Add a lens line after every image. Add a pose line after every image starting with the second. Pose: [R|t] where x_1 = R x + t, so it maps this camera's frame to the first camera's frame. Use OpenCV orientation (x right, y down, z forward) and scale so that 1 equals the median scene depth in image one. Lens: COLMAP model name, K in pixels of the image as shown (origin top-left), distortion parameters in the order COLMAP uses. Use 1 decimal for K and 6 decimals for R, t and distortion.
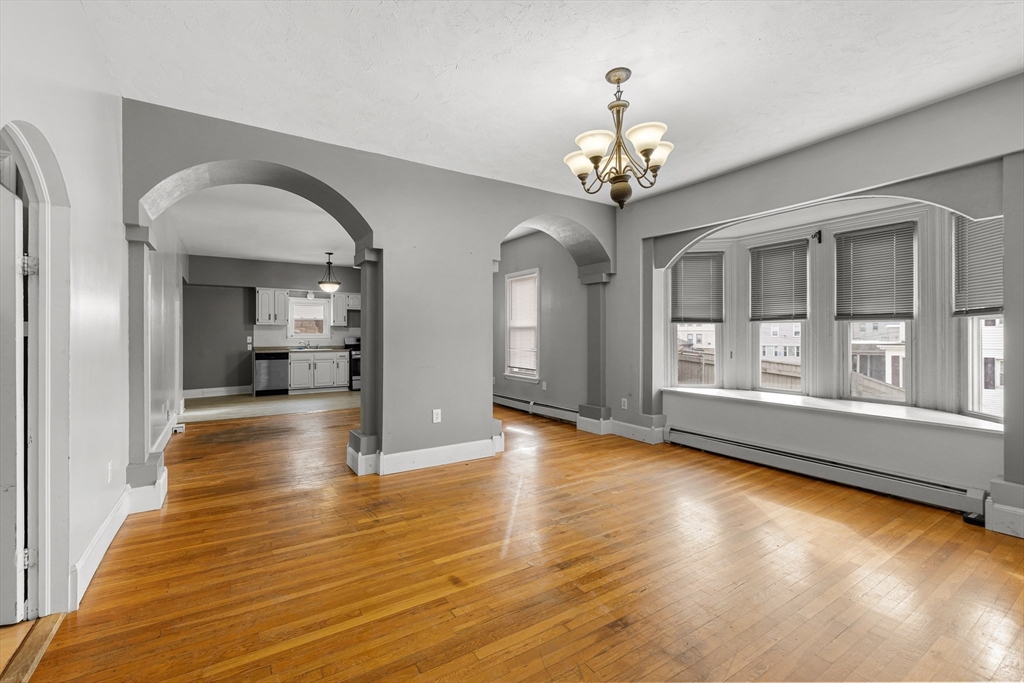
lens RADIAL K [[451.3, 0, 510.8], [0, 451.3, 336.7], [0, 0, 1]] dist [-0.001172, 0.000387]
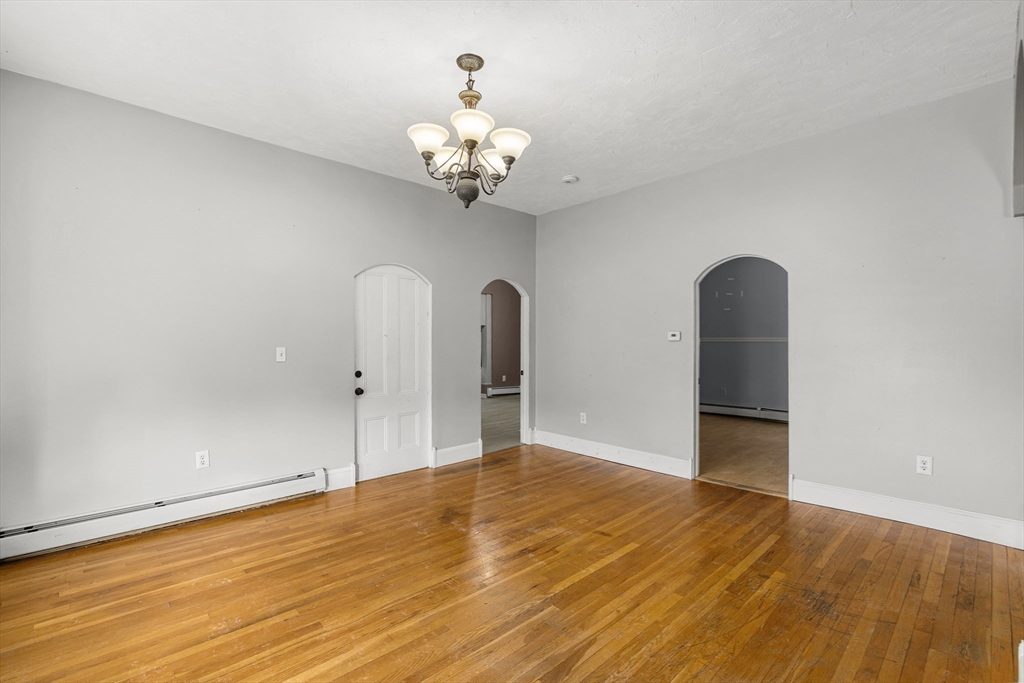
lens RADIAL K [[451.3, 0, 509.7], [0, 451.3, 343.3], [0, 0, 1]] dist [-0.001172, 0.000387]
pose [[-0.982510, 0.002561, -0.186194, 0.338041], [0.002827, 0.999995, -0.001166, -0.007055], [0.186190, -0.001672, -0.982512, 1.950941]]
